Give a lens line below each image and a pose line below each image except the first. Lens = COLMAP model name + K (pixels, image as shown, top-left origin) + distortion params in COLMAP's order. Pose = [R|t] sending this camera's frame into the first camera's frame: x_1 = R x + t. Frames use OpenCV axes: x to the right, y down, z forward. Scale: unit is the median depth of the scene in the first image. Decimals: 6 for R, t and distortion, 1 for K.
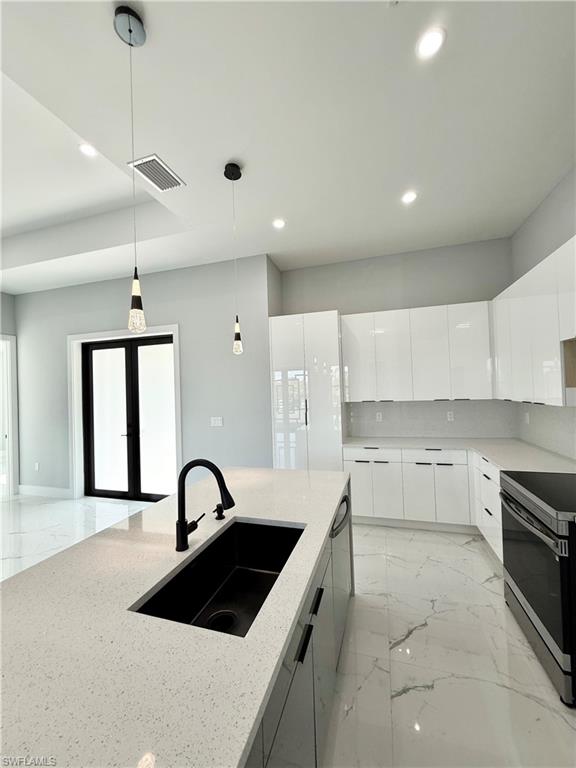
lens RADIAL K [[306.5, 0, 288.0], [0, 306.5, 384.0], [0, 0, 1]] dist [0.001355, -0.000053]
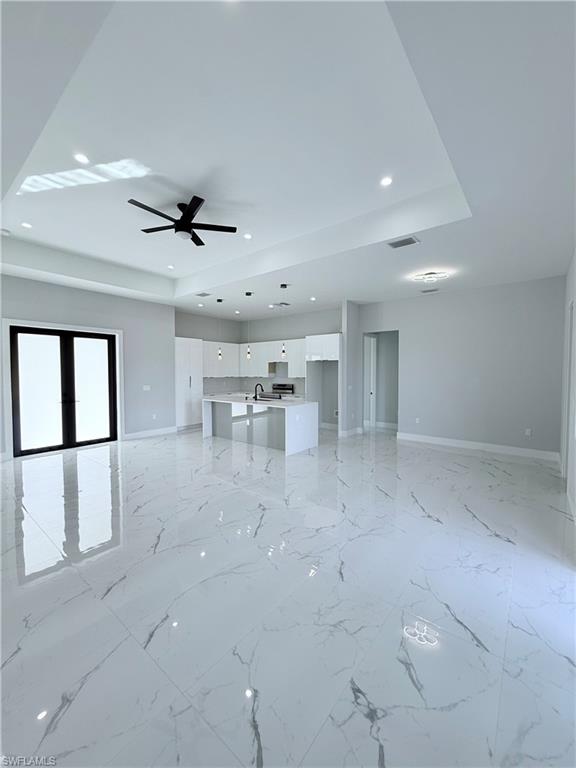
lens RADIAL K [[306.5, 0, 288.0], [0, 306.5, 384.0], [0, 0, 1]] dist [0.001355, -0.000053]
pose [[0.373836, -0.004423, 0.927484, -1.849360], [-0.025570, 0.999559, 0.015073, 0.055475], [-0.927142, -0.029351, 0.373558, -0.546727]]
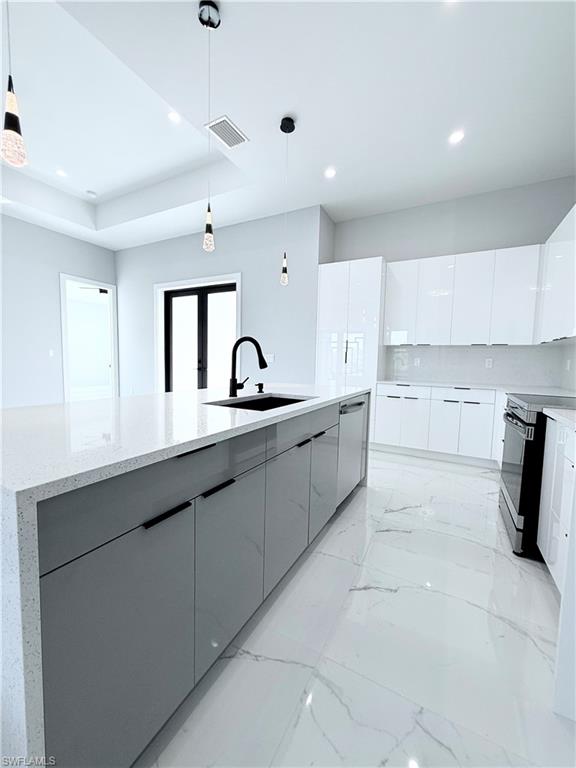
lens RADIAL K [[306.5, 0, 288.0], [0, 306.5, 384.0], [0, 0, 1]] dist [0.001355, -0.000053]
pose [[0.979522, 0.070224, -0.188692, 0.073389], [-0.051940, 0.993615, 0.100158, 0.113426], [0.194520, -0.088306, 0.976915, -0.152348]]
